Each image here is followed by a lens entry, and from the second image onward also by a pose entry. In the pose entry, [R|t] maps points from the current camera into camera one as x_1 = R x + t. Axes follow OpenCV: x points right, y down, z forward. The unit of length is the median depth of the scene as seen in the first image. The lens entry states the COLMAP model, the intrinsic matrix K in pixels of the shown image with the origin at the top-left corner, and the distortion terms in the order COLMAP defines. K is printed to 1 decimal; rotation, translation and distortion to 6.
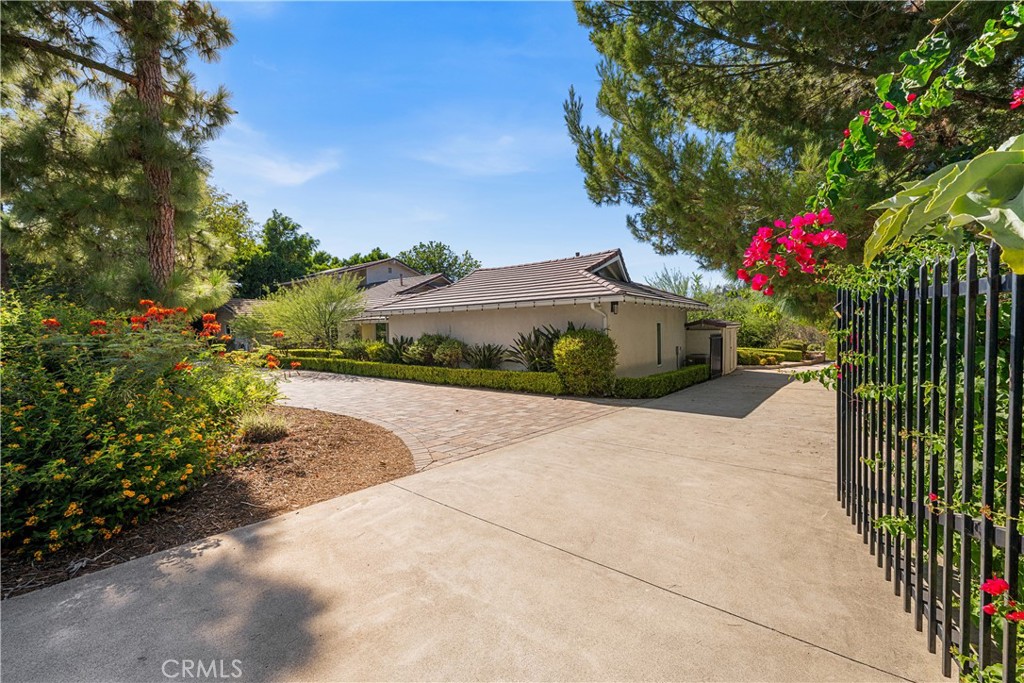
lens RADIAL K [[407.7, 0, 514.3], [0, 407.7, 344.9], [0, 0, 1]] dist [-0.000291, -0.000023]
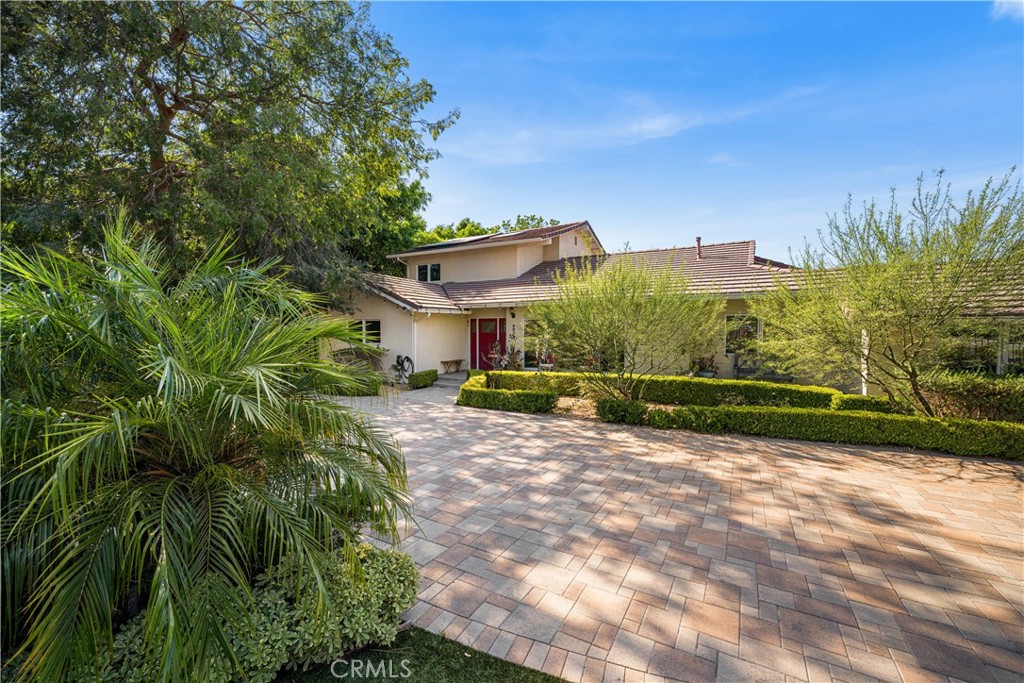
lens RADIAL K [[419.5, 0, 512.0], [0, 419.5, 341.5], [0, 0, 1]] dist [-0.000098, -0.000133]
pose [[0.990068, 0.019690, 0.139201, -1.216352], [-0.017727, 0.999725, -0.015333, -0.033698], [-0.139465, 0.012713, 0.990145, 0.879084]]
